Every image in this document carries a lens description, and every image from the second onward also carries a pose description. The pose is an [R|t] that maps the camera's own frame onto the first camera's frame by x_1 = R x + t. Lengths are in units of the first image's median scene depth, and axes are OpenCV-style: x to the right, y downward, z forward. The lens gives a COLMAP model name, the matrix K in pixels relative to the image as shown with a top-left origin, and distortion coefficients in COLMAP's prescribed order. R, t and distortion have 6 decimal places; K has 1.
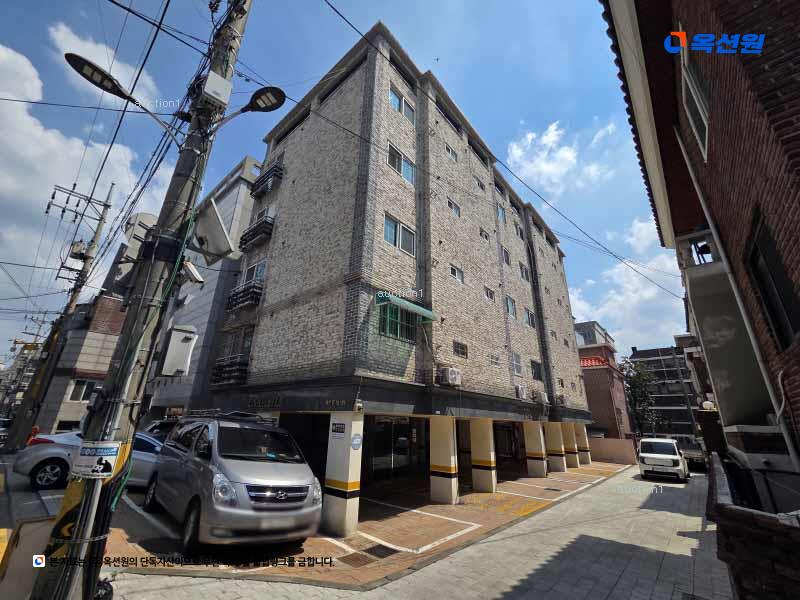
lens RADIAL K [[325.6, 0, 396.7], [0, 325.6, 297.1], [0, 0, 1]] dist [0.001082, -0.000294]
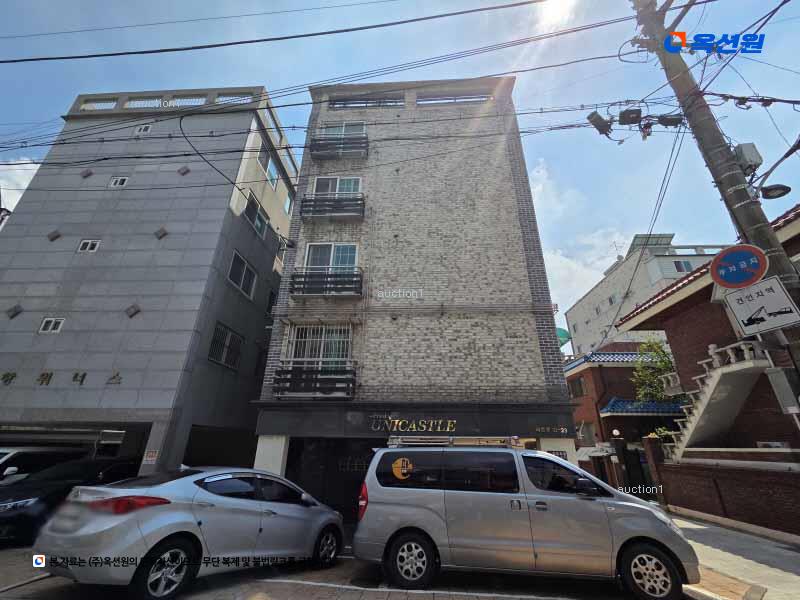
lens RADIAL K [[325.6, 0, 396.9], [0, 325.6, 303.4], [0, 0, 1]] dist [0.001082, -0.000294]
pose [[0.790535, 0.235086, 0.565499, -0.984465], [-0.213913, 0.971224, -0.104715, 0.119568], [-0.573843, -0.038187, 0.818075, 0.363678]]
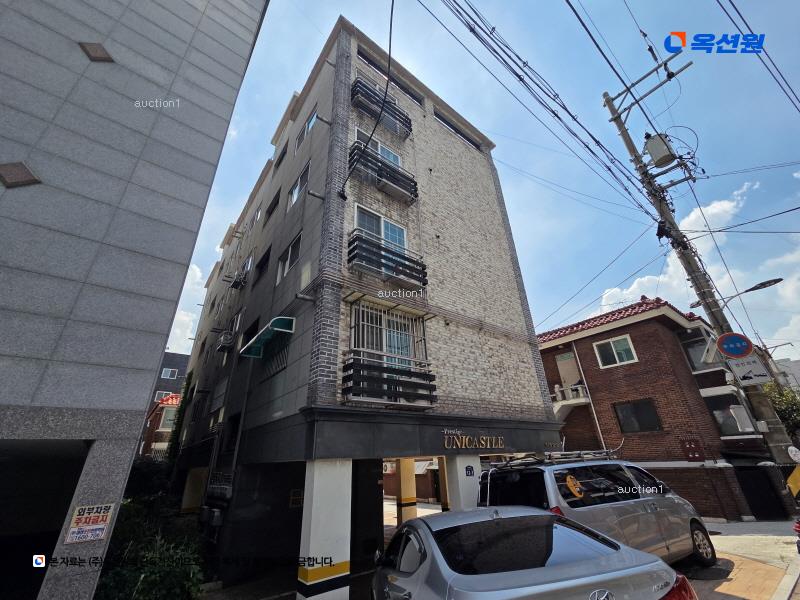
lens RADIAL K [[325.6, 0, 399.0], [0, 325.6, 301.0], [0, 0, 1]] dist [0.001082, -0.000294]
pose [[0.190474, 0.410143, 0.891909, -1.273171], [-0.308791, 0.887457, -0.342151, 0.350547], [-0.931862, -0.210243, 0.295687, 1.021574]]
